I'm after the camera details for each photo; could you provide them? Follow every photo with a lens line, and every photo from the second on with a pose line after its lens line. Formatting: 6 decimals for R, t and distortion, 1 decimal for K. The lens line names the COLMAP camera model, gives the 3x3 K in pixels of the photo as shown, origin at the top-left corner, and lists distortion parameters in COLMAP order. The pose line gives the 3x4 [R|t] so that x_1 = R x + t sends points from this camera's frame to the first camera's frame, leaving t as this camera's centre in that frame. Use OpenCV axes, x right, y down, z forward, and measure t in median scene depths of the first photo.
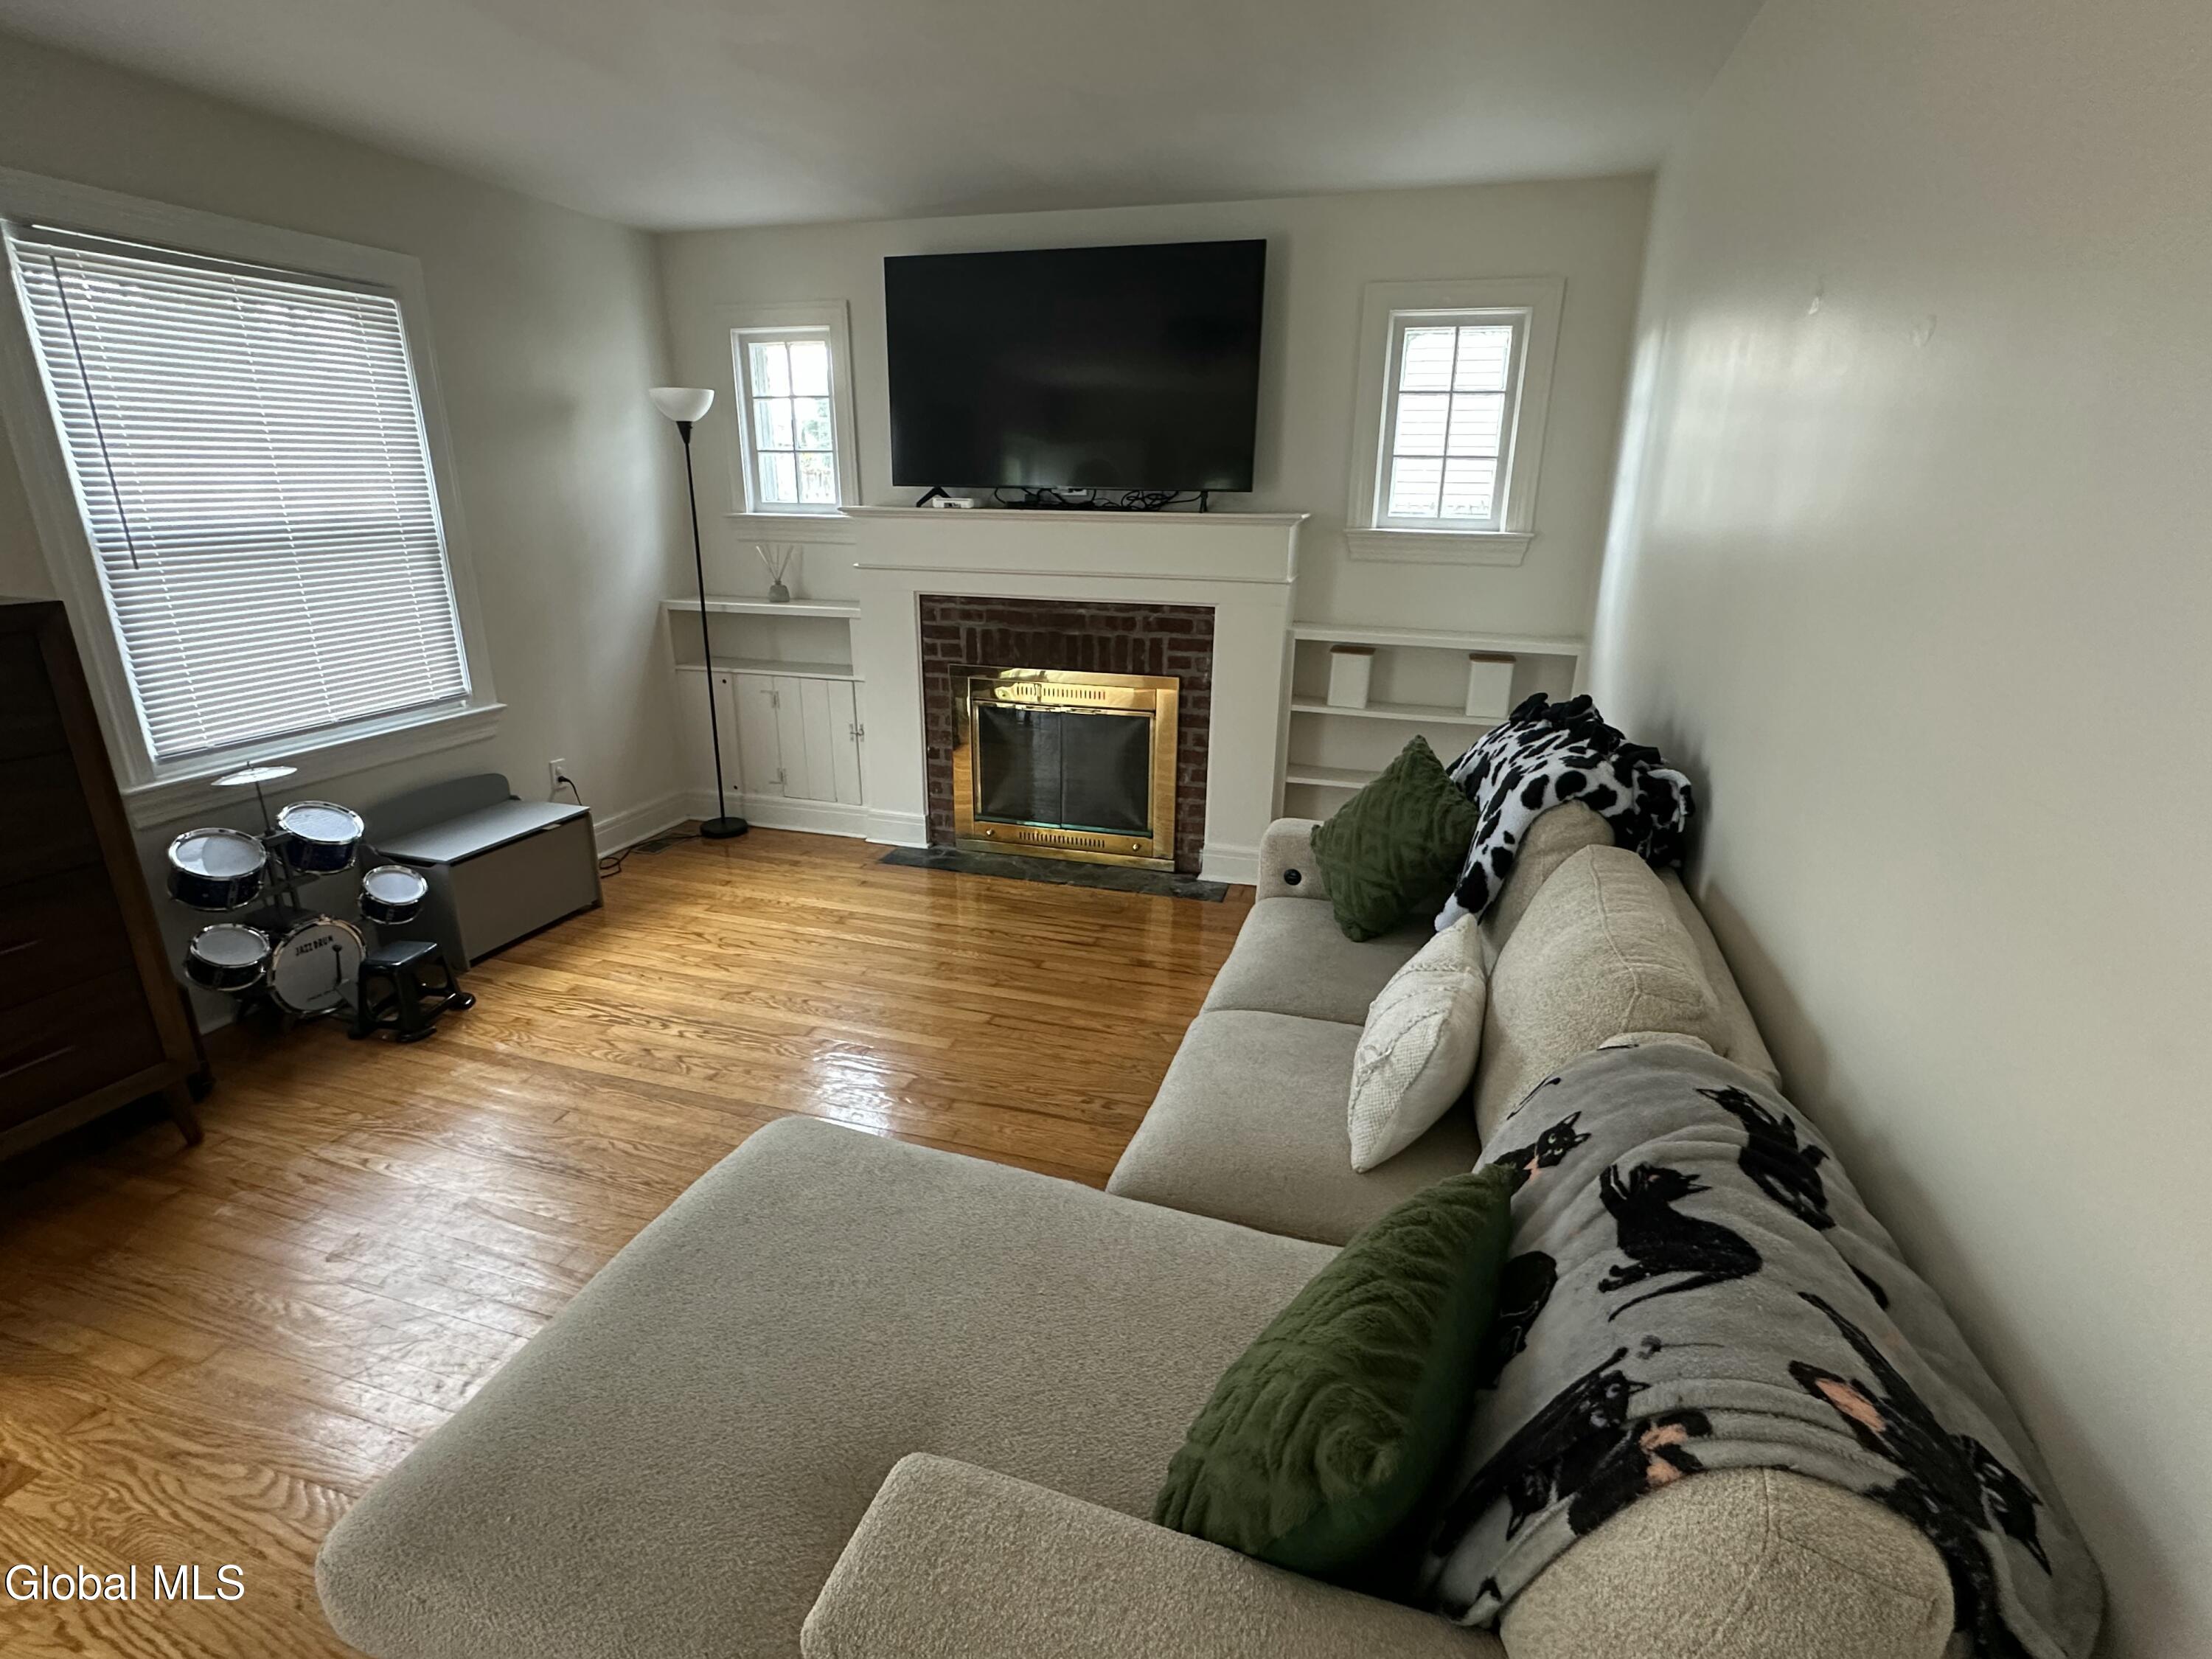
lens RADIAL K [[1054.9, 0, 1106.6], [0, 1054.9, 828.4], [0, 0, 1]] dist [-0.005113, 0.000041]
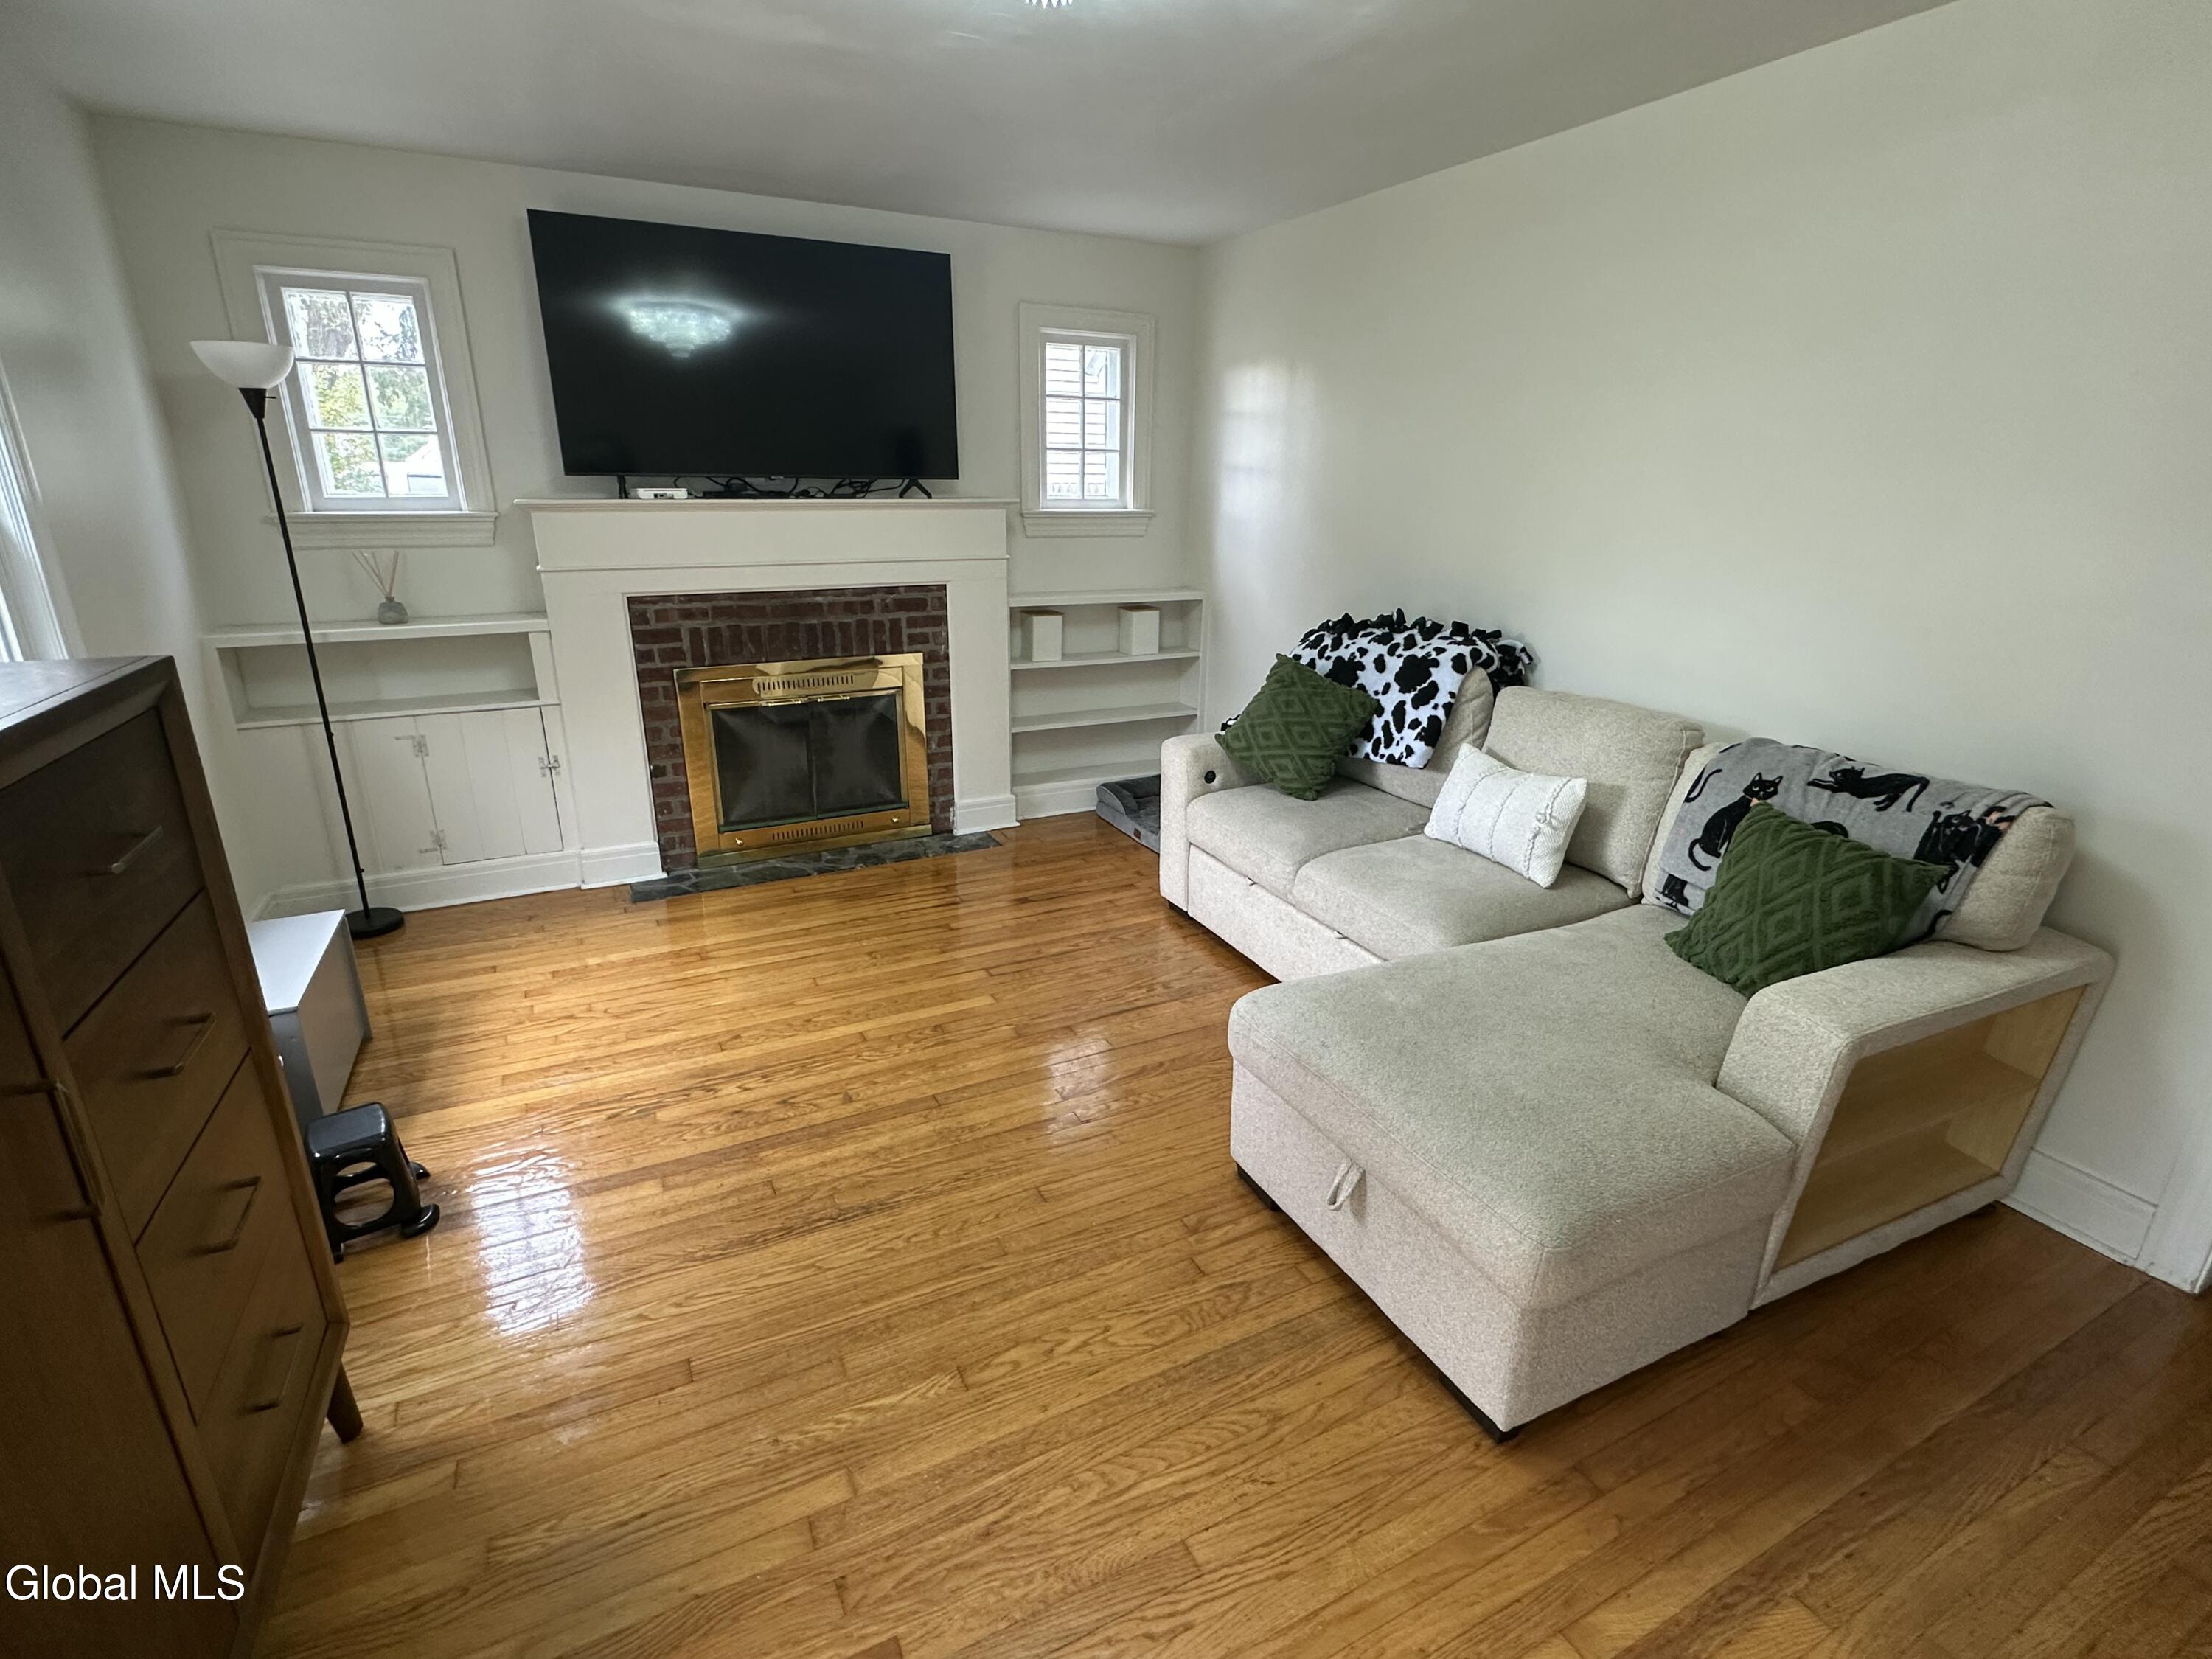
lens RADIAL K [[1054.9, 0, 1101.0], [0, 1054.9, 827.6], [0, 0, 1]] dist [-0.005113, 0.000041]
pose [[0.725604, -0.220760, 0.651739, -0.531631], [0.214790, 0.972480, 0.090269, -0.026576], [-0.653731, 0.074487, 0.753052, 0.081514]]
